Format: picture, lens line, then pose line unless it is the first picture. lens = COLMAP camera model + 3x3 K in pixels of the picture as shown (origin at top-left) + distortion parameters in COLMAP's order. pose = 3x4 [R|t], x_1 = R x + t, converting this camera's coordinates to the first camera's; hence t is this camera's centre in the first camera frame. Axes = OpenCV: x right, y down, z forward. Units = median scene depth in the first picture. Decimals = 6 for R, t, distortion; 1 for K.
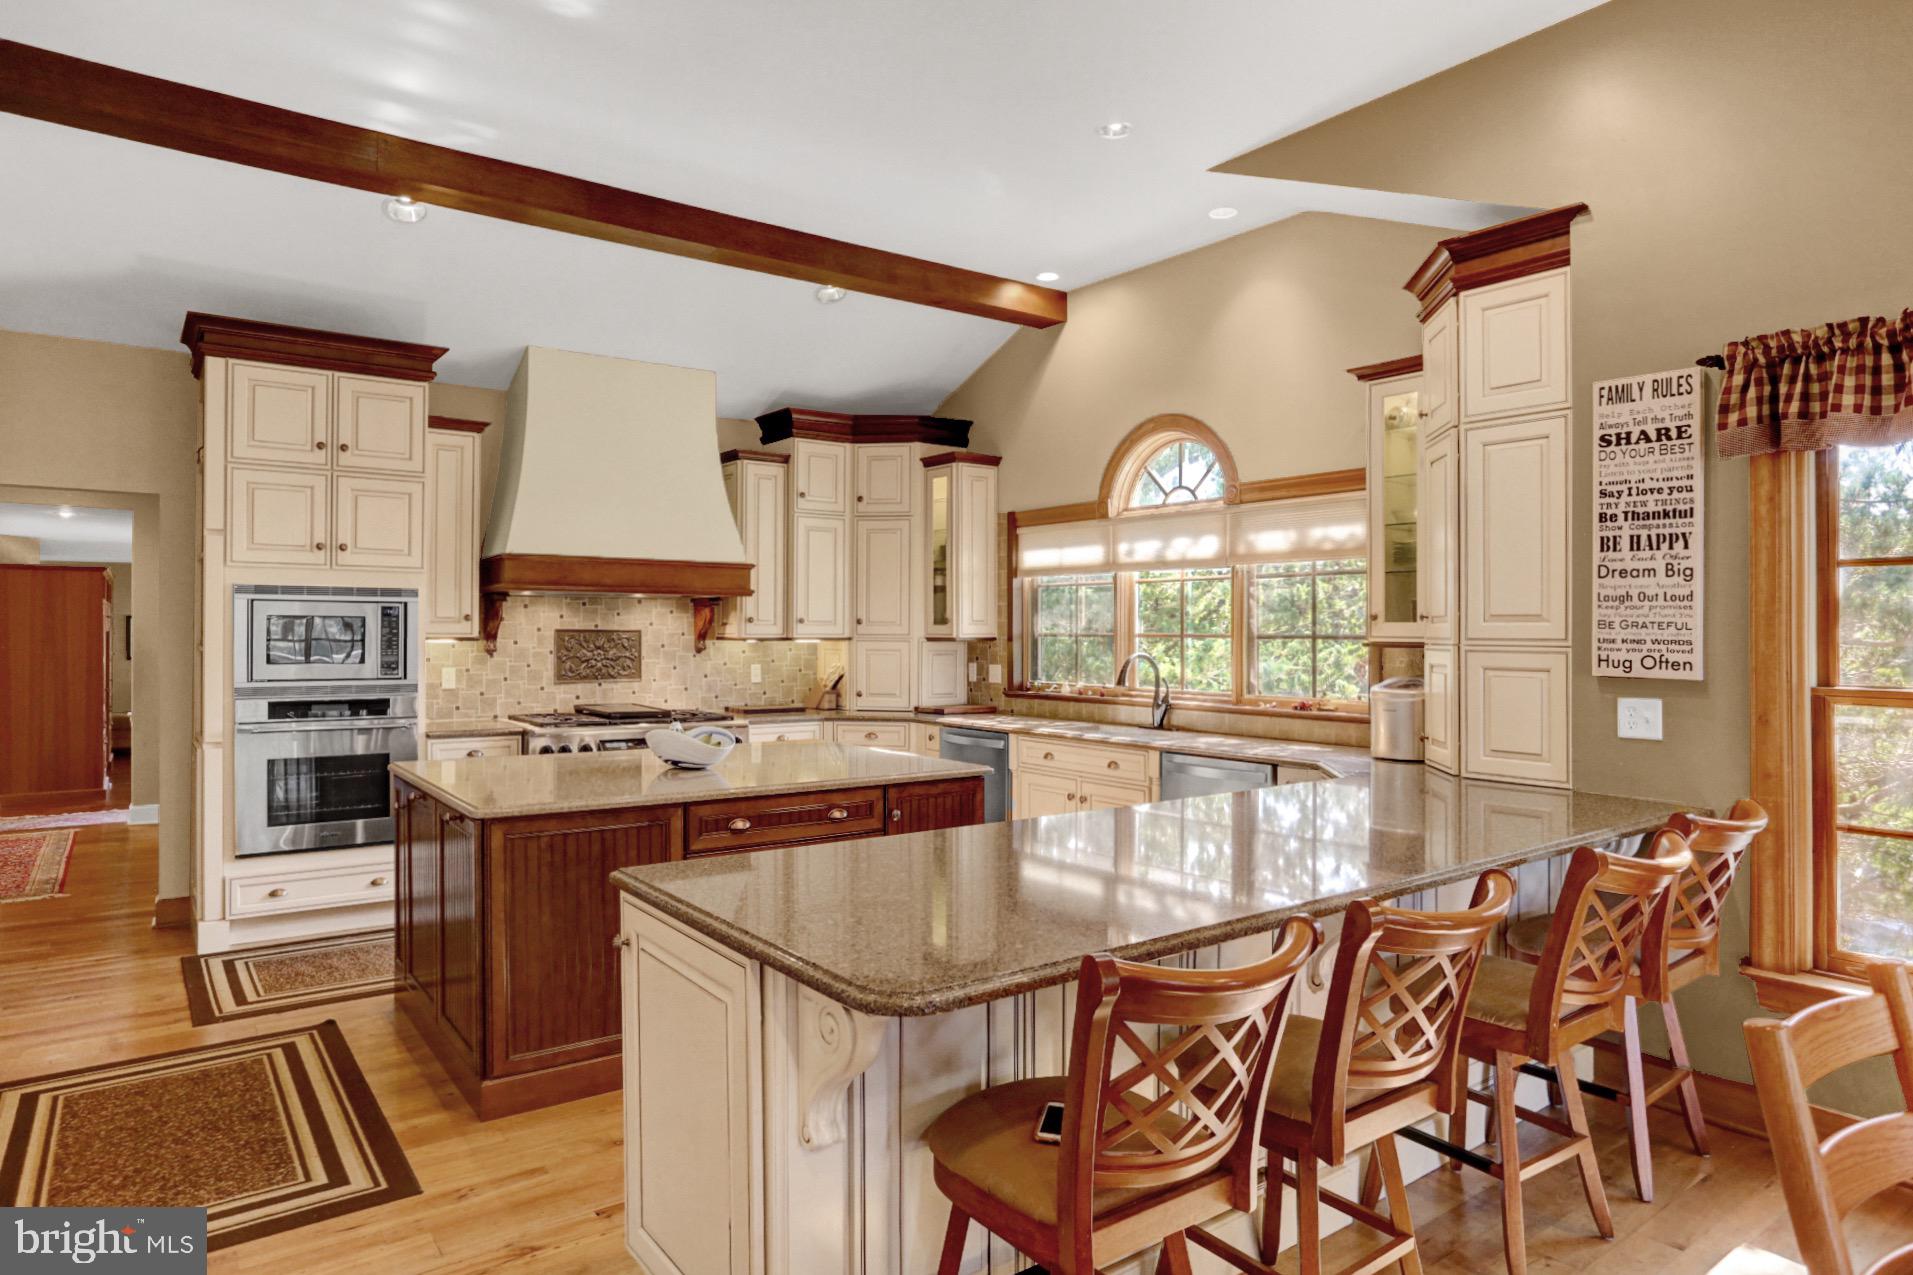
lens RADIAL K [[1132.8, 0, 932.2], [0, 1132.8, 623.3], [0, 0, 1]] dist [-0.046776, 0.001519]
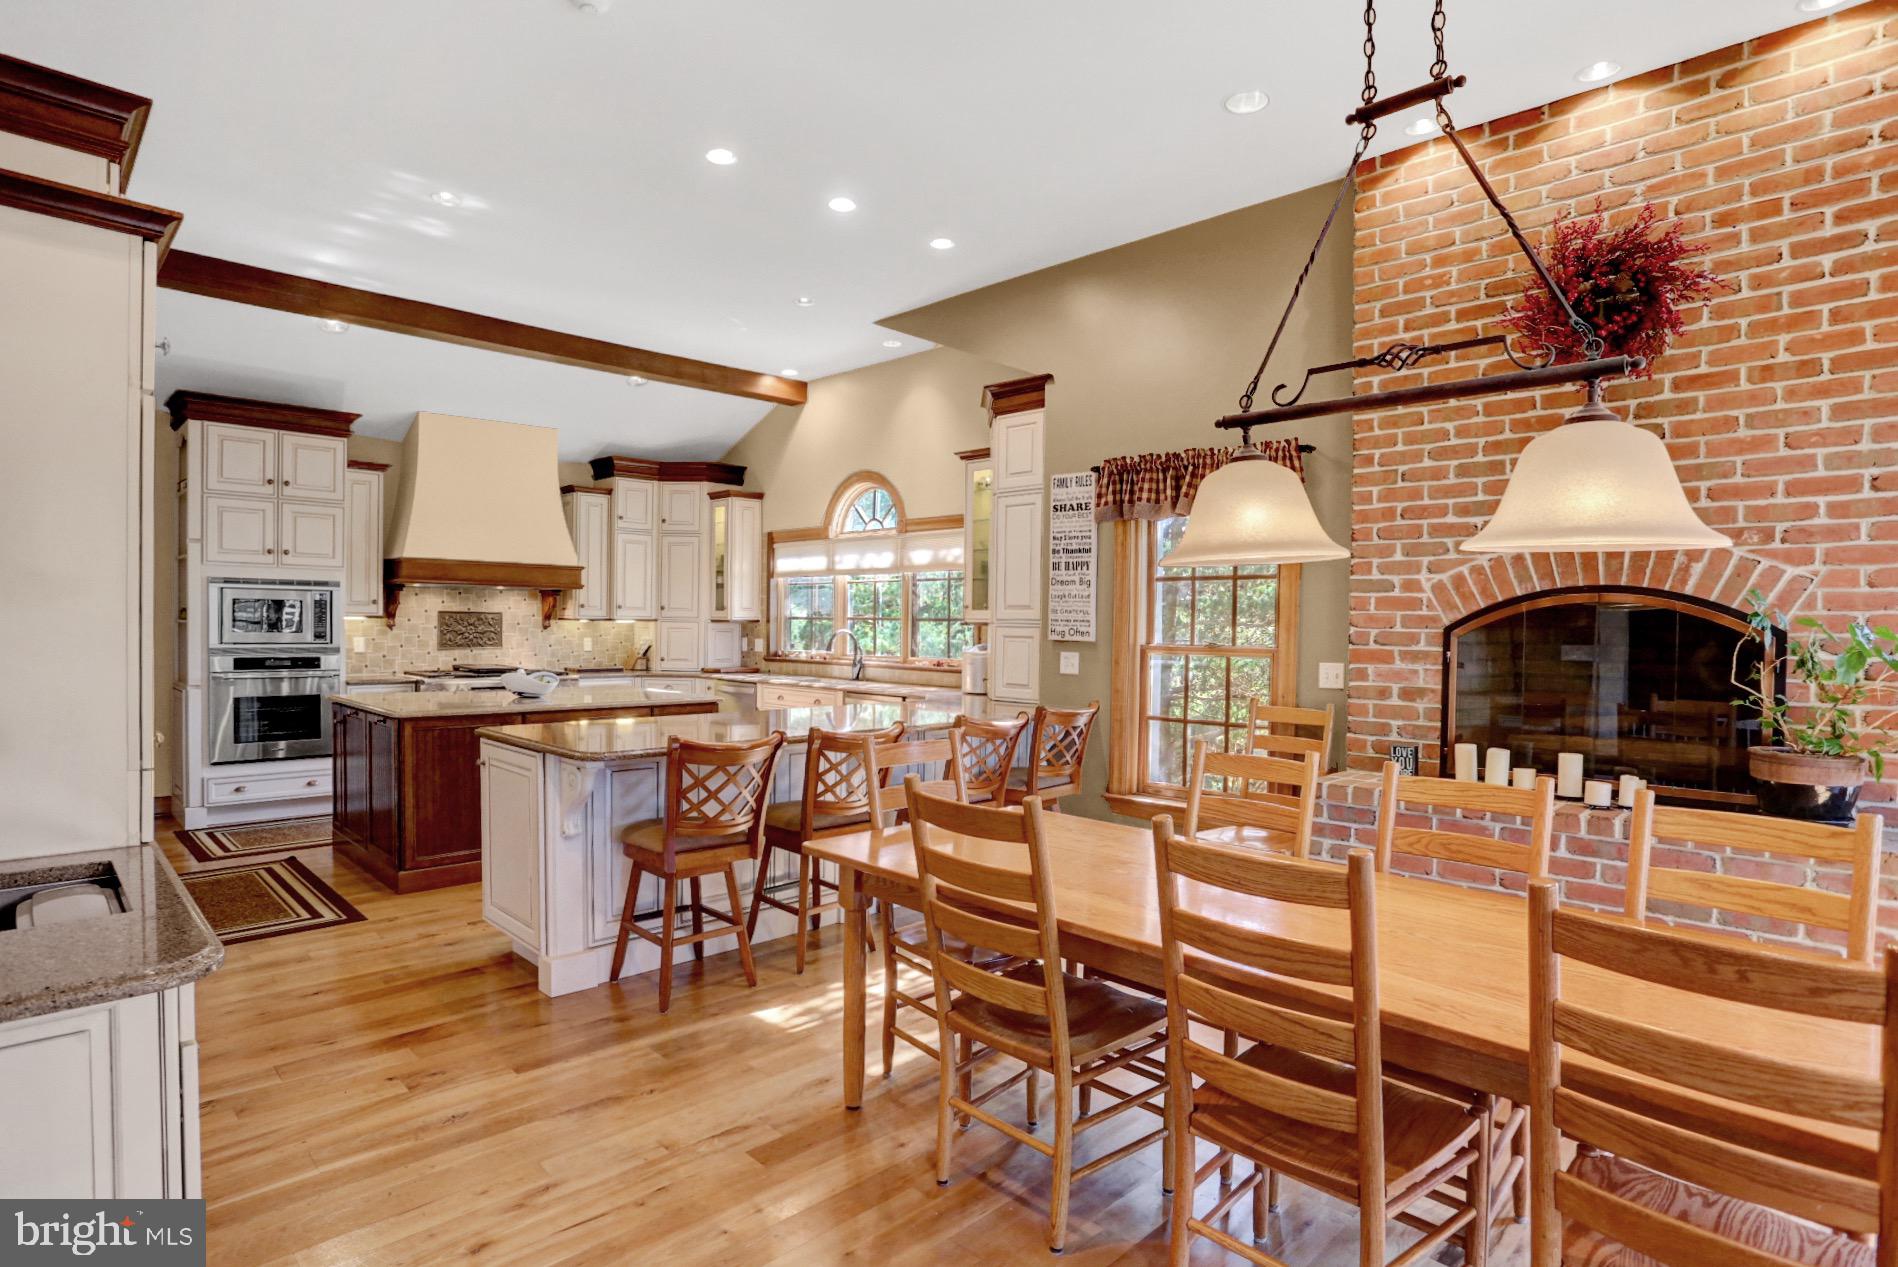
lens RADIAL K [[986.4, 0, 934.6], [0, 986.4, 641.9], [0, 0, 1]] dist [-0.067192, 0.018709]
pose [[0.987778, 0.005350, 0.155775, 0.095735], [-0.009604, 0.999601, 0.026567, 0.006191], [-0.155571, -0.027738, 0.987435, -0.315909]]
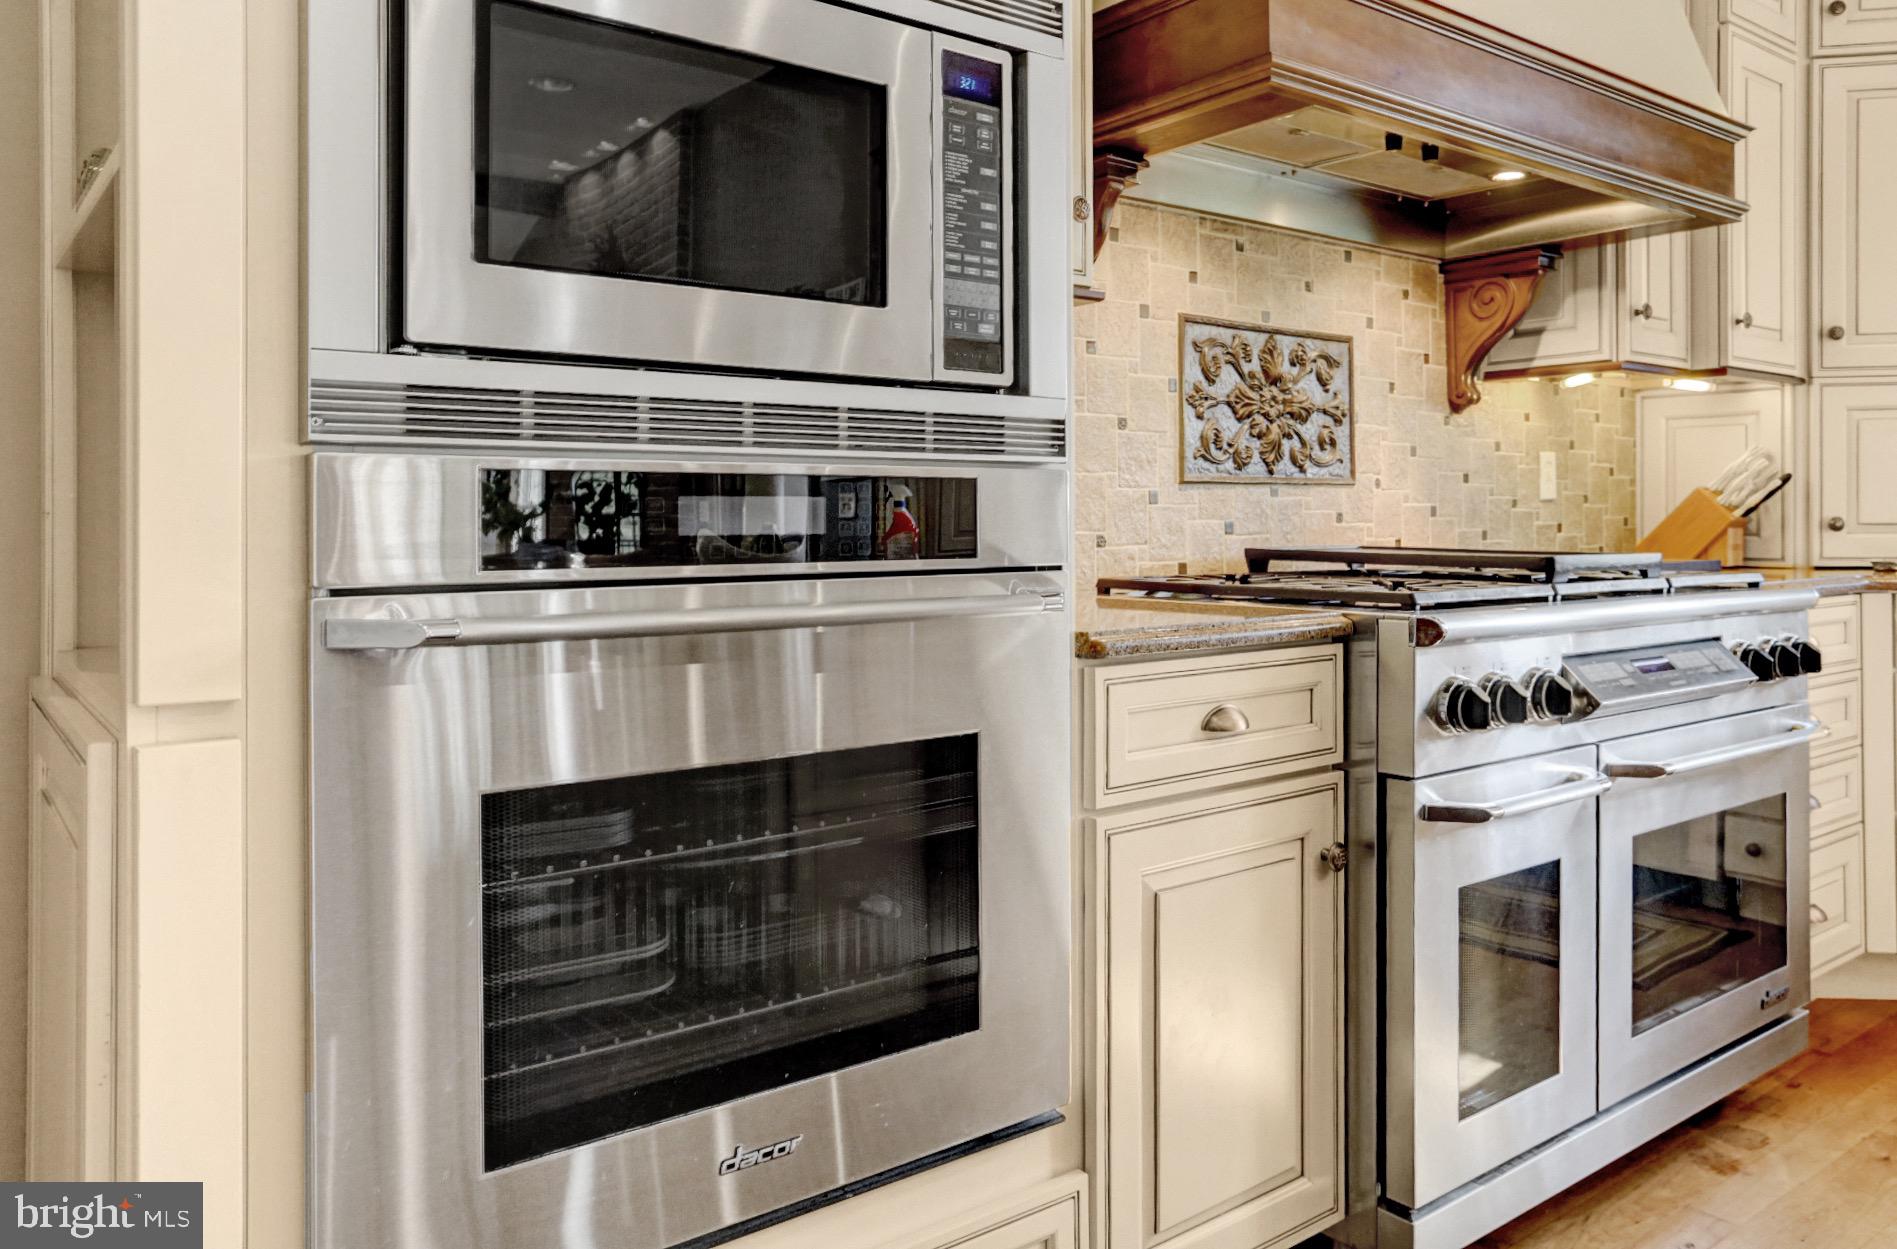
lens RADIAL K [[1372.8, 0, 948.9], [0, 1372.8, 516.0], [0, 0, 1]] dist [-0.043378, 0.068221]
pose [[0.999541, -0.007604, 0.029318, -0.446339], [0.007447, 0.999957, 0.005464, 0.065282], [-0.029359, -0.005243, 0.999555, 0.658323]]
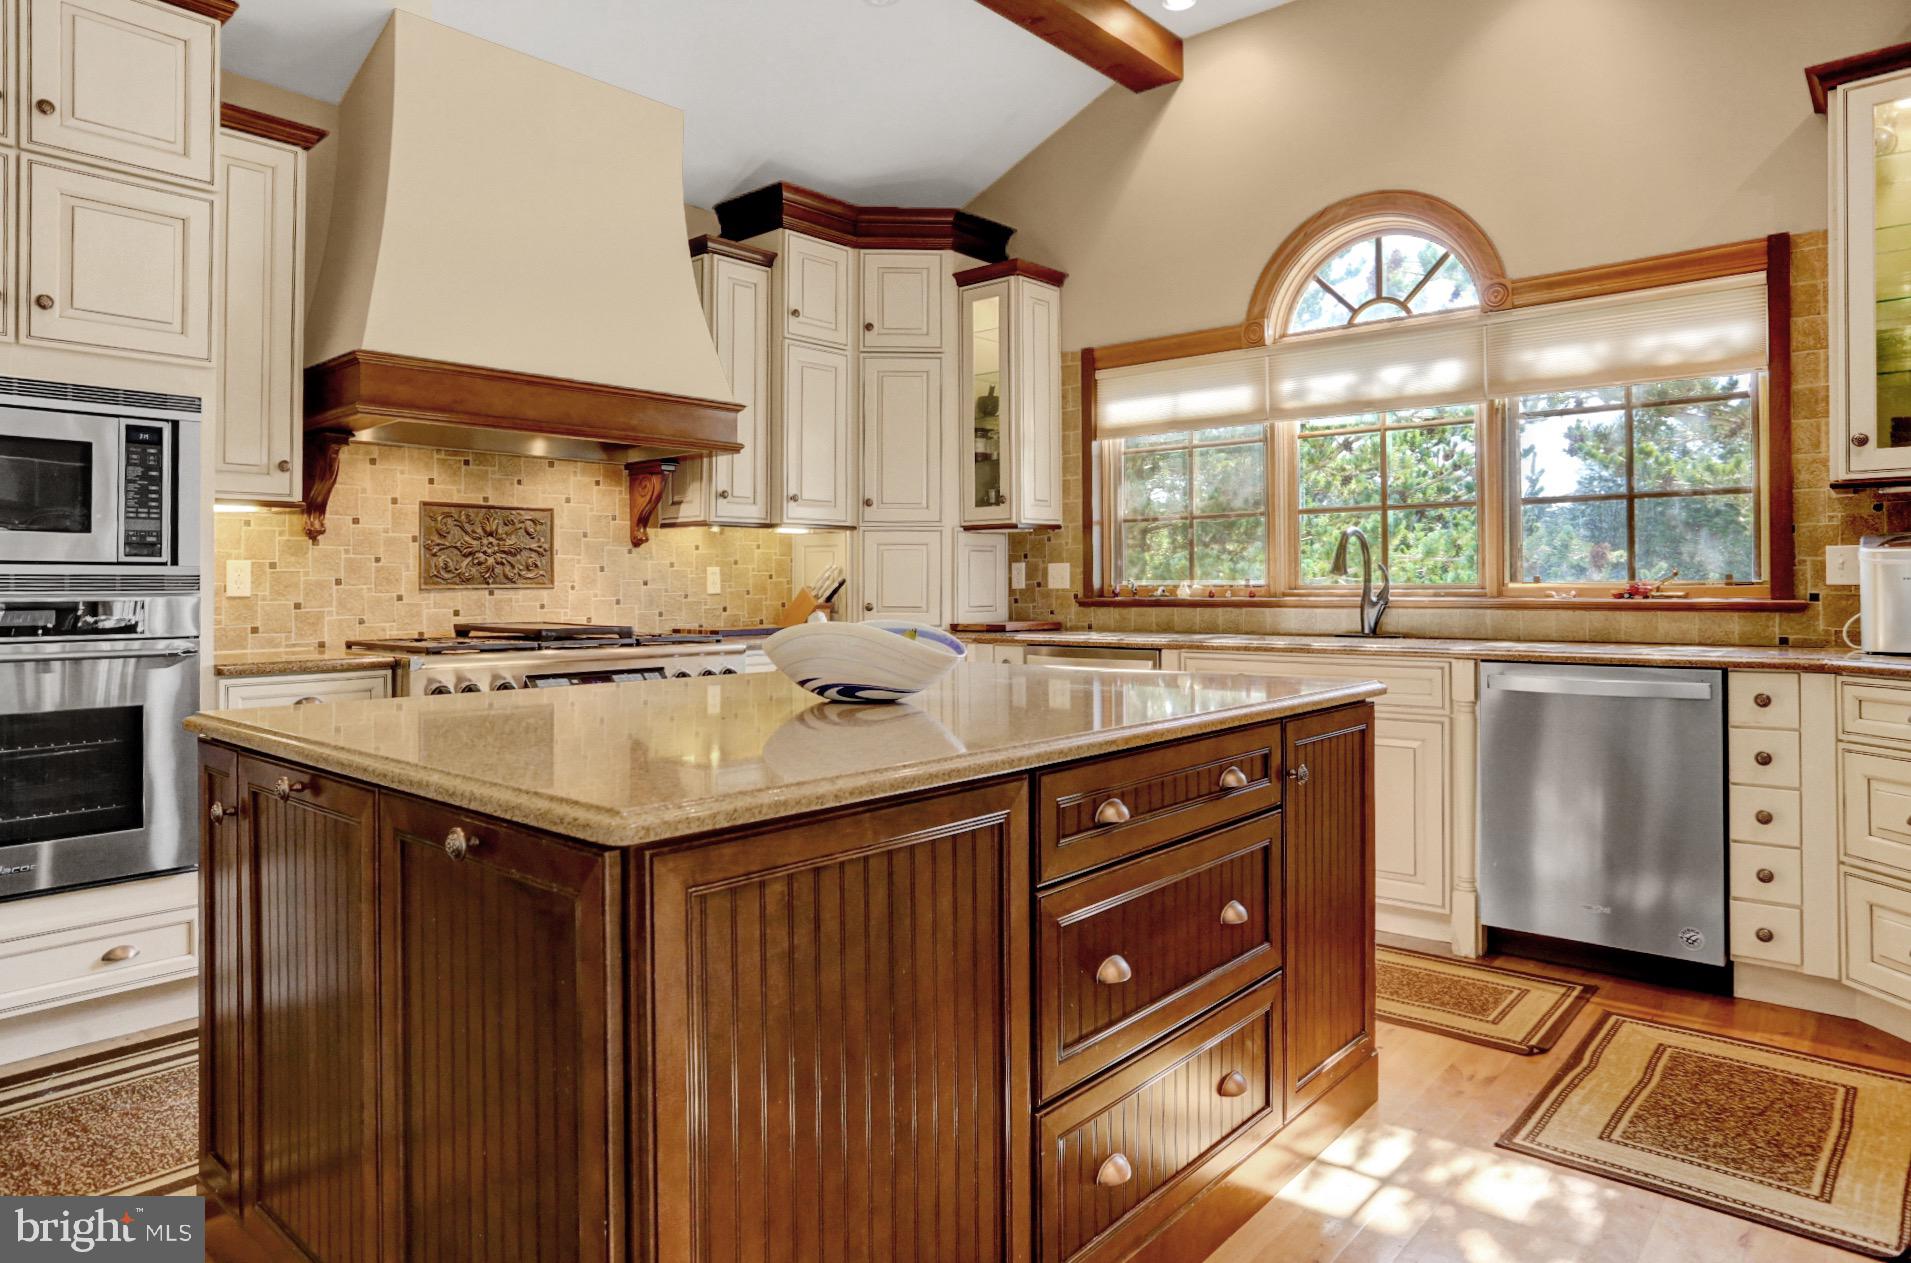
lens RADIAL K [[1152.3, 0, 949.6], [0, 1152.3, 578.4], [0, 0, 1]] dist [-0.078594, 0.042887]
pose [[0.974417, -0.008649, 0.224582, -0.208353], [0.008687, 0.999962, 0.000821, 0.053271], [-0.224580, 0.001151, 0.974455, 0.358769]]
